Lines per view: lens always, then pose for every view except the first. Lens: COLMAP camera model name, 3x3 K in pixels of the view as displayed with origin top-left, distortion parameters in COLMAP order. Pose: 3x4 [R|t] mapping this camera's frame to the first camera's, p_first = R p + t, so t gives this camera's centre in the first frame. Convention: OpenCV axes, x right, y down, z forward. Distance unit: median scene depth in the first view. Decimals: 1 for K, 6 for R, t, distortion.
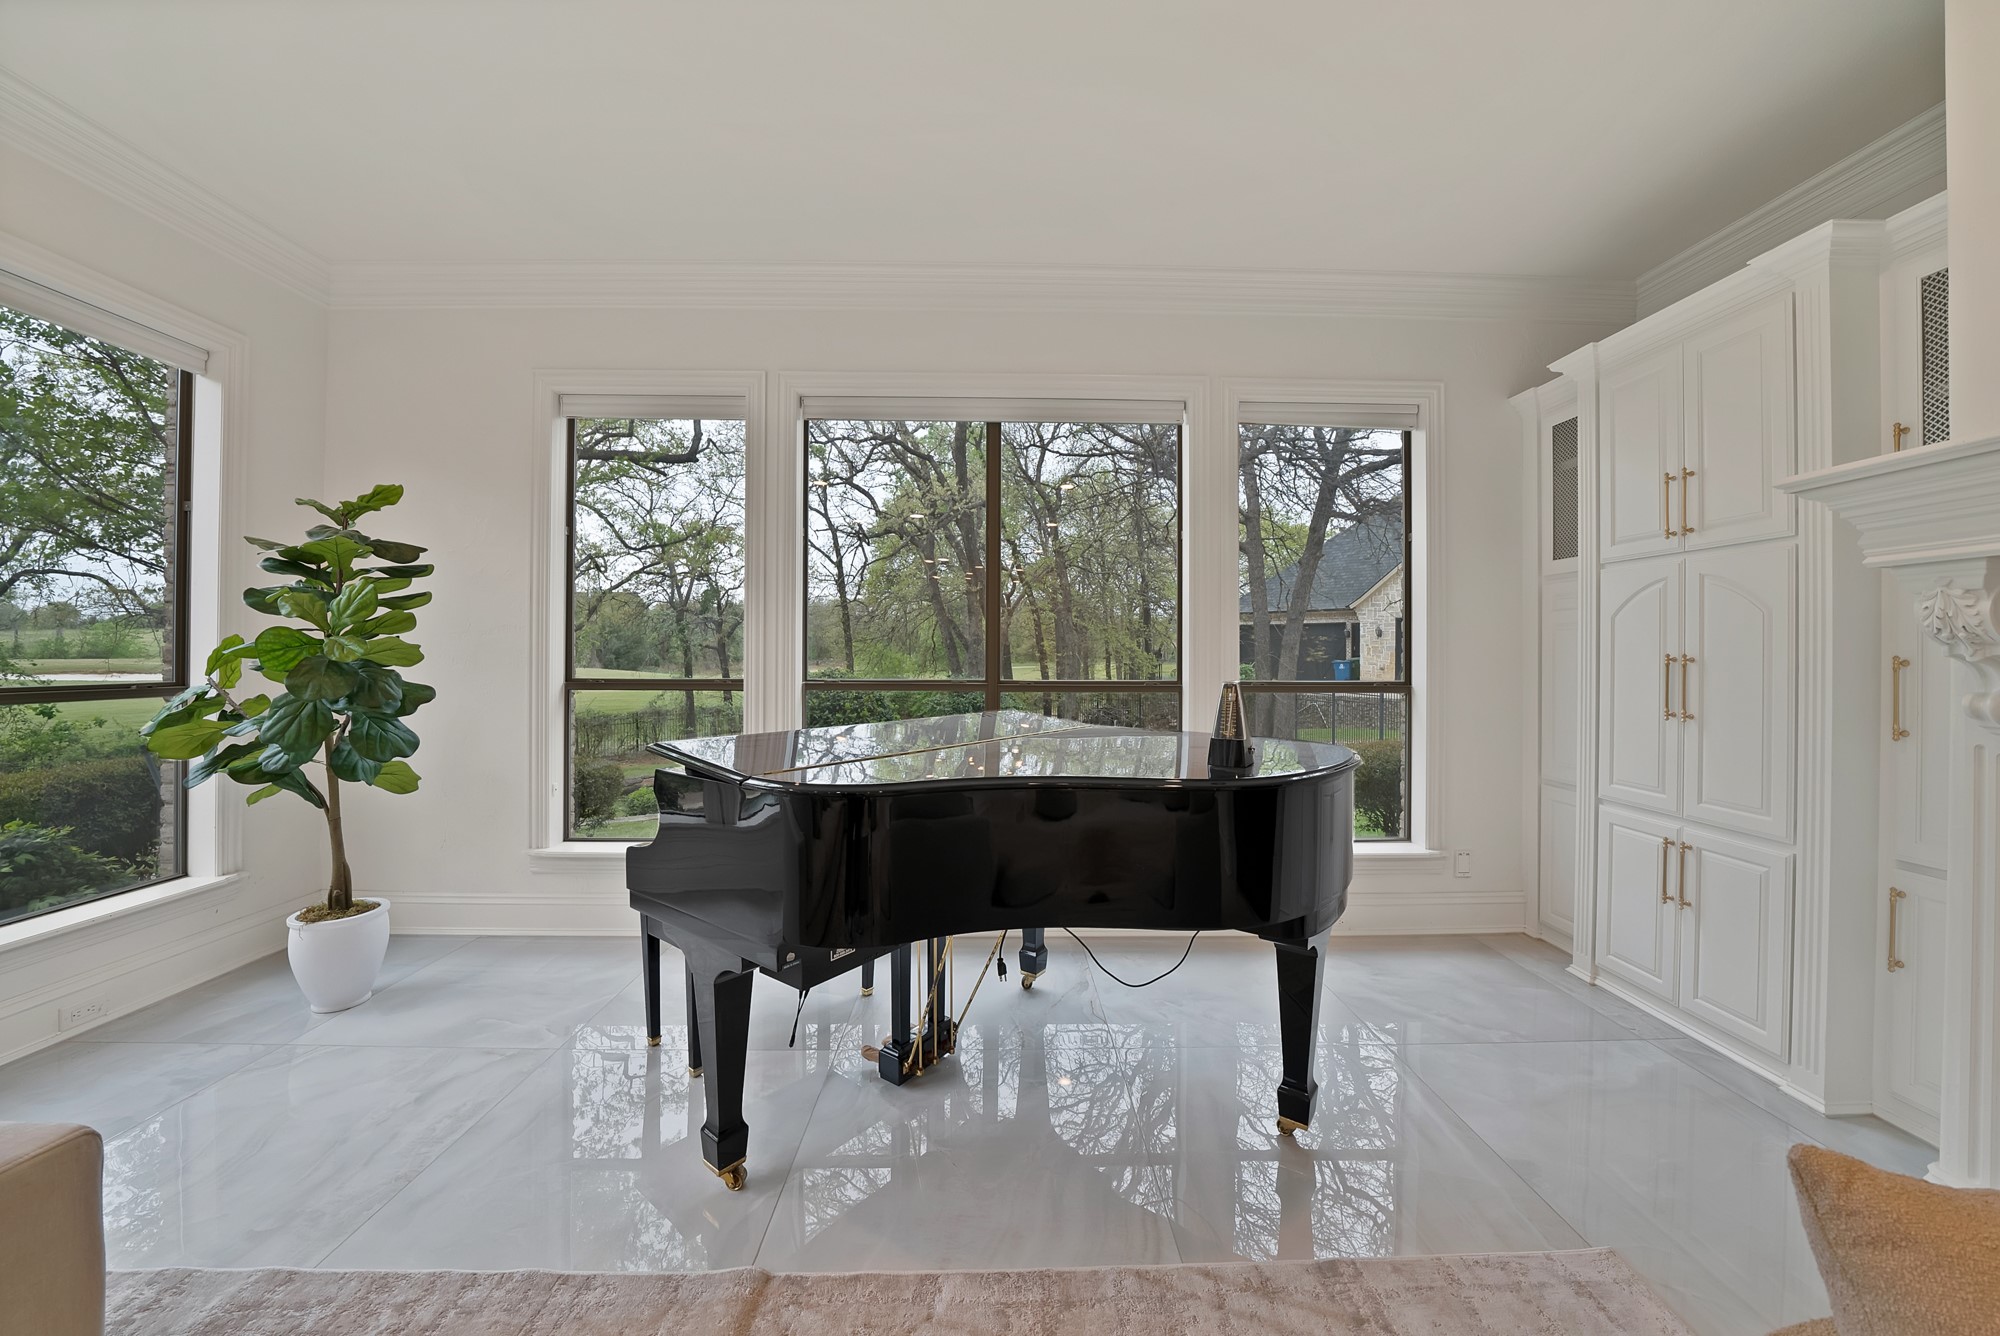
lens RADIAL K [[722.8, 0, 996.5], [0, 722.8, 658.6], [0, 0, 1]] dist [-0.013056, -0.000044]
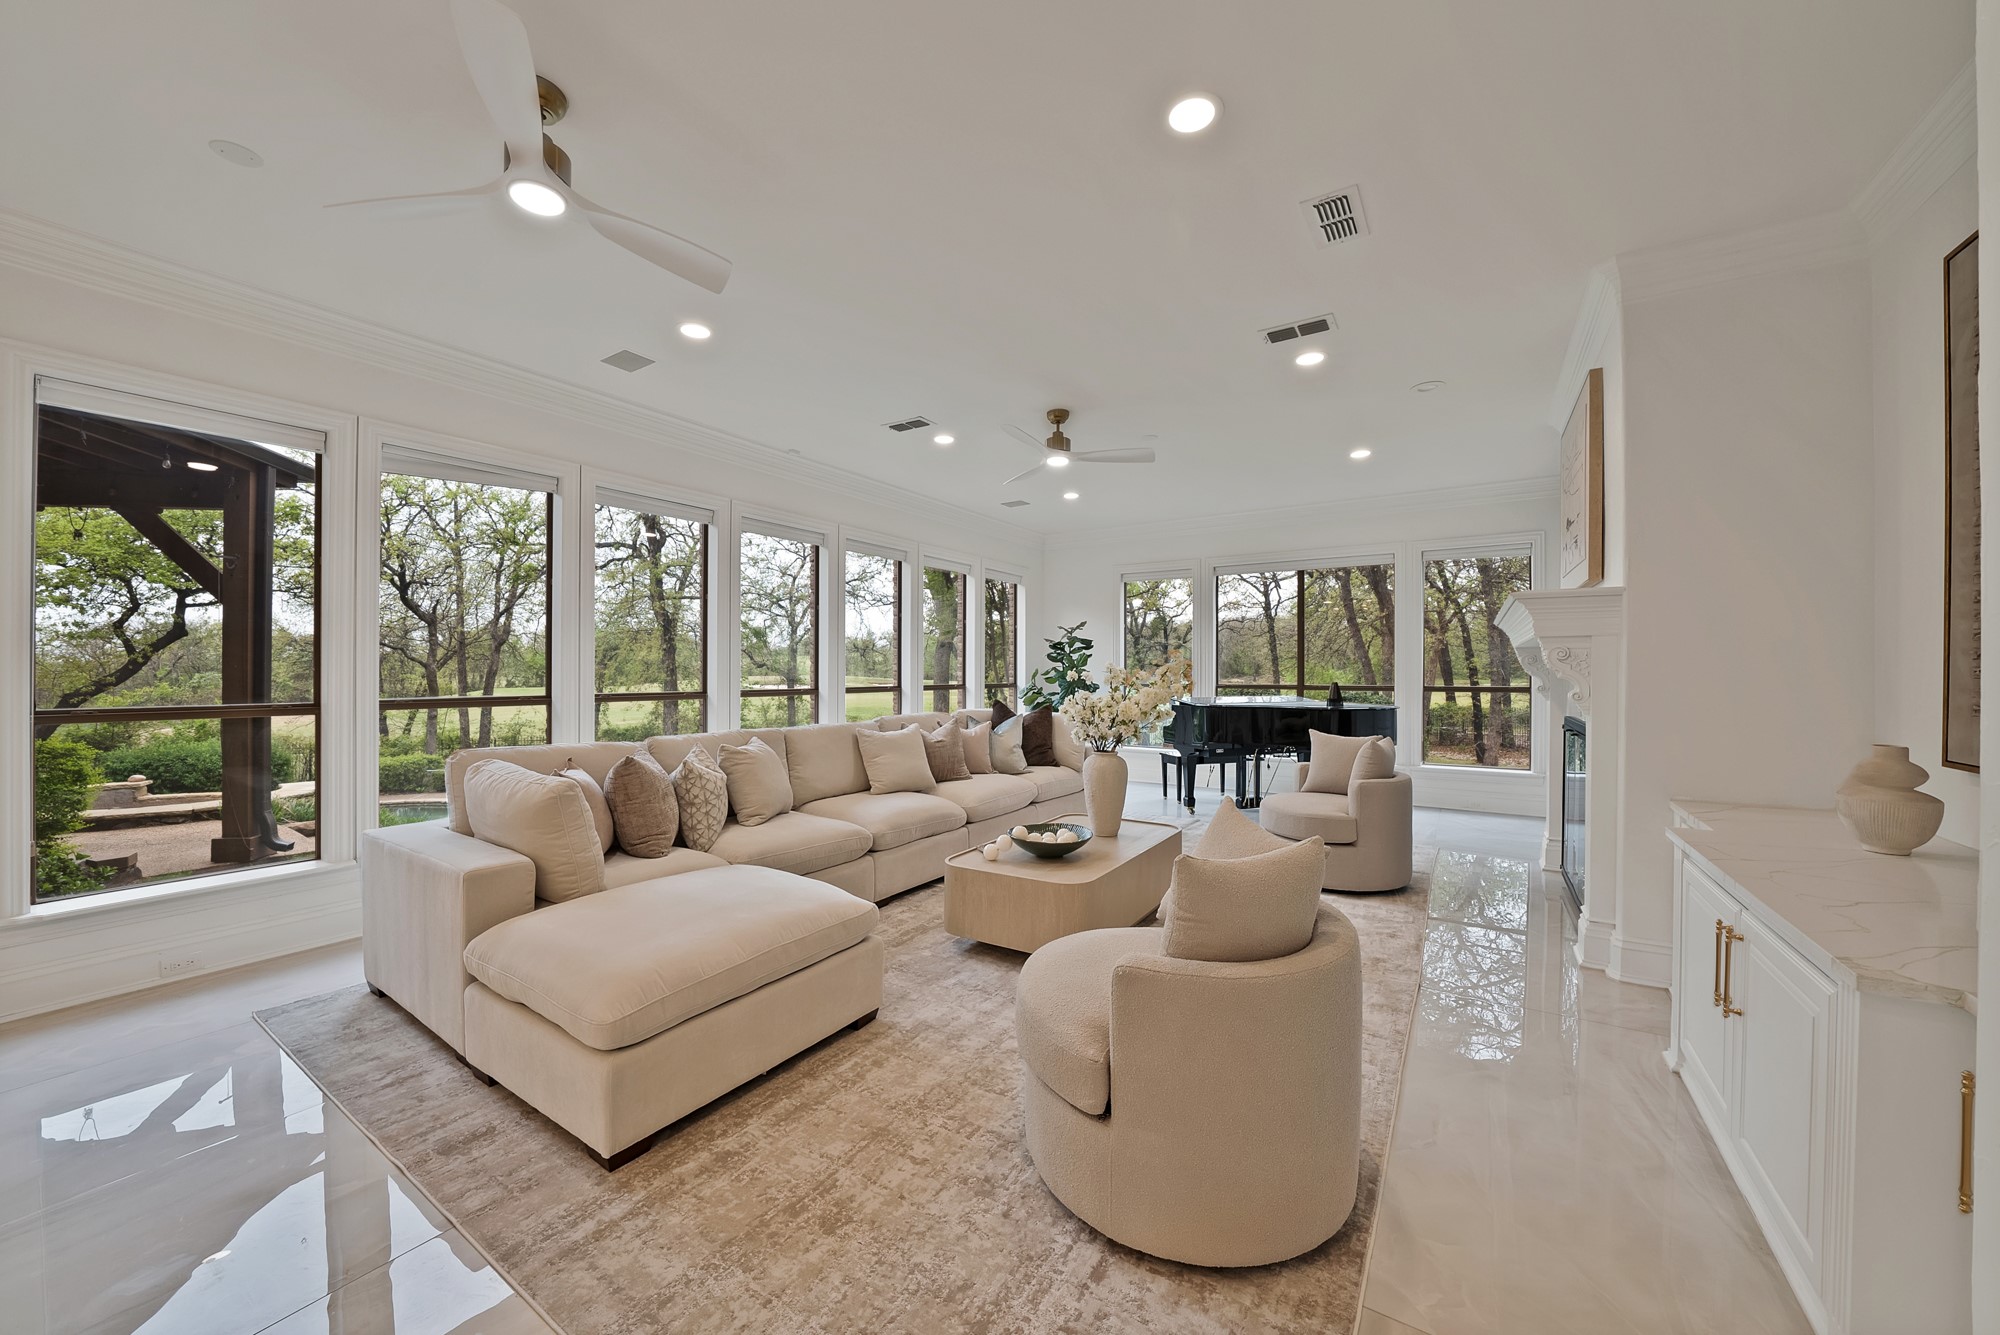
lens RADIAL K [[722.8, 0, 992.7], [0, 722.8, 674.3], [0, 0, 1]] dist [-0.013056, -0.000044]
pose [[0.825885, -0.011166, -0.563727, 0.498271], [0.010110, 0.999936, -0.004995, 0.008050], [0.563747, -0.001574, 0.825946, -1.473035]]
